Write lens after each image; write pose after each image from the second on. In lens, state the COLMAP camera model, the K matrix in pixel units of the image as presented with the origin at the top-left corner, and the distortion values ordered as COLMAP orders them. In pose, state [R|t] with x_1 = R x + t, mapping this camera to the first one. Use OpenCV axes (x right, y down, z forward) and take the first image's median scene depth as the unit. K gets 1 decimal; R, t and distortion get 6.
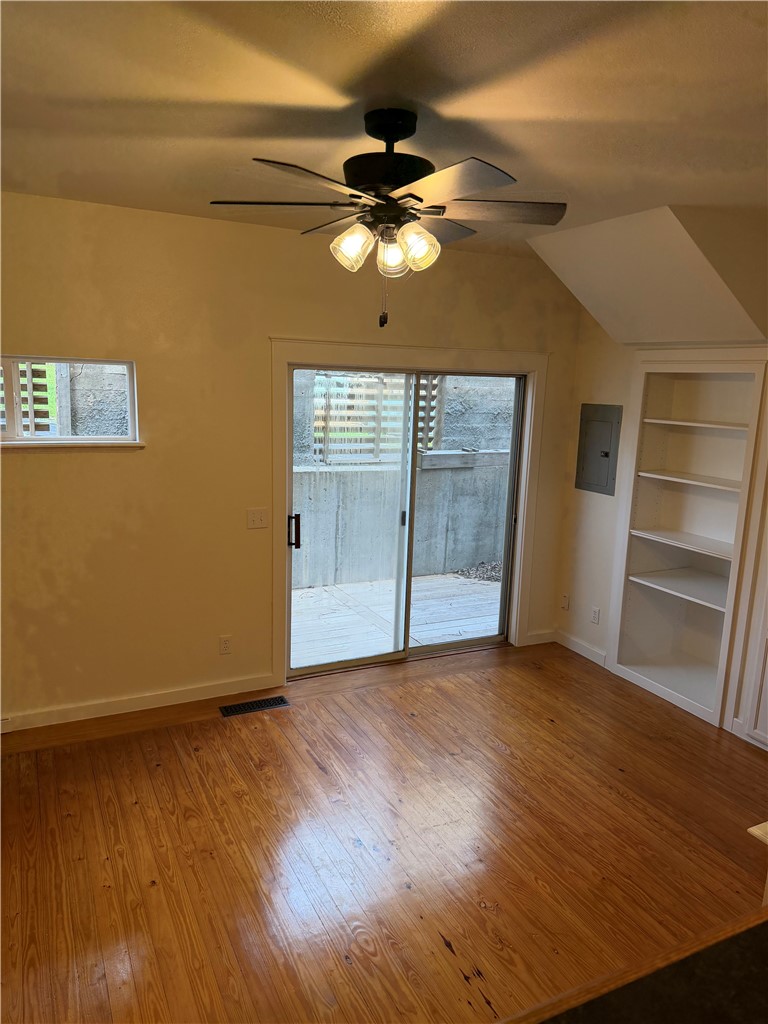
lens RADIAL K [[722.2, 0, 384.1], [0, 722.2, 515.3], [0, 0, 1]] dist [-0.010296, -0.003881]
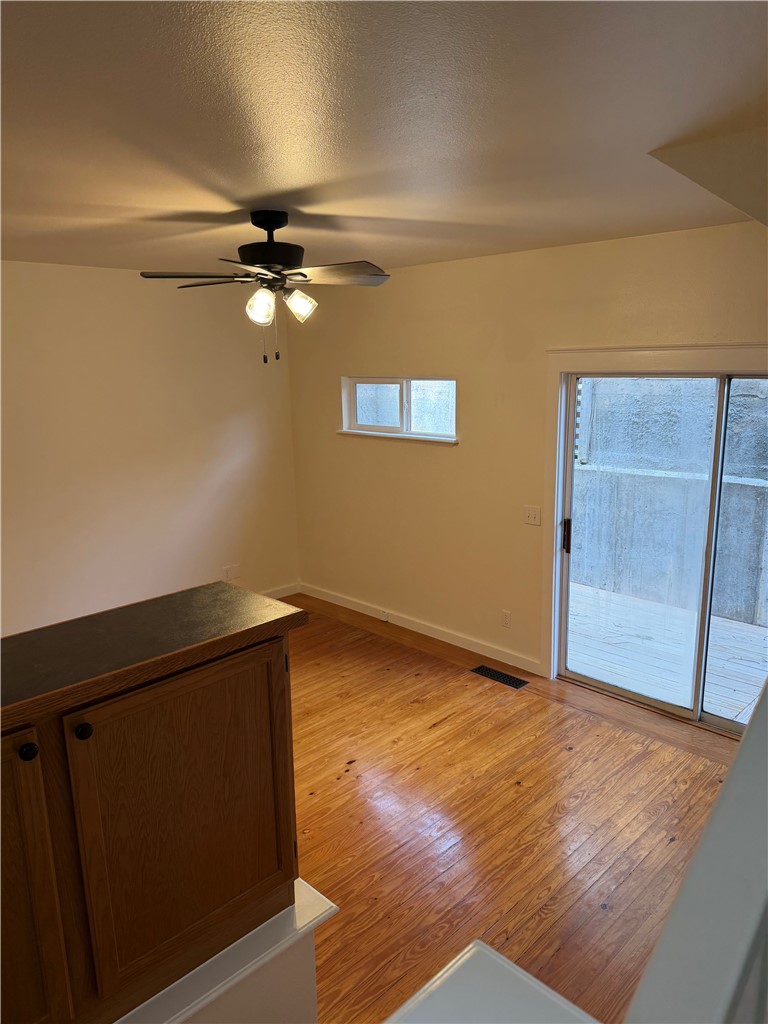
lens RADIAL K [[722.2, 0, 383.3], [0, 722.2, 508.8], [0, 0, 1]] dist [-0.010296, -0.003881]
pose [[0.302948, 0.166445, -0.938359, 0.823944], [-0.156519, 0.979950, 0.123290, -0.113047], [0.940066, 0.109521, 0.322926, 0.440515]]
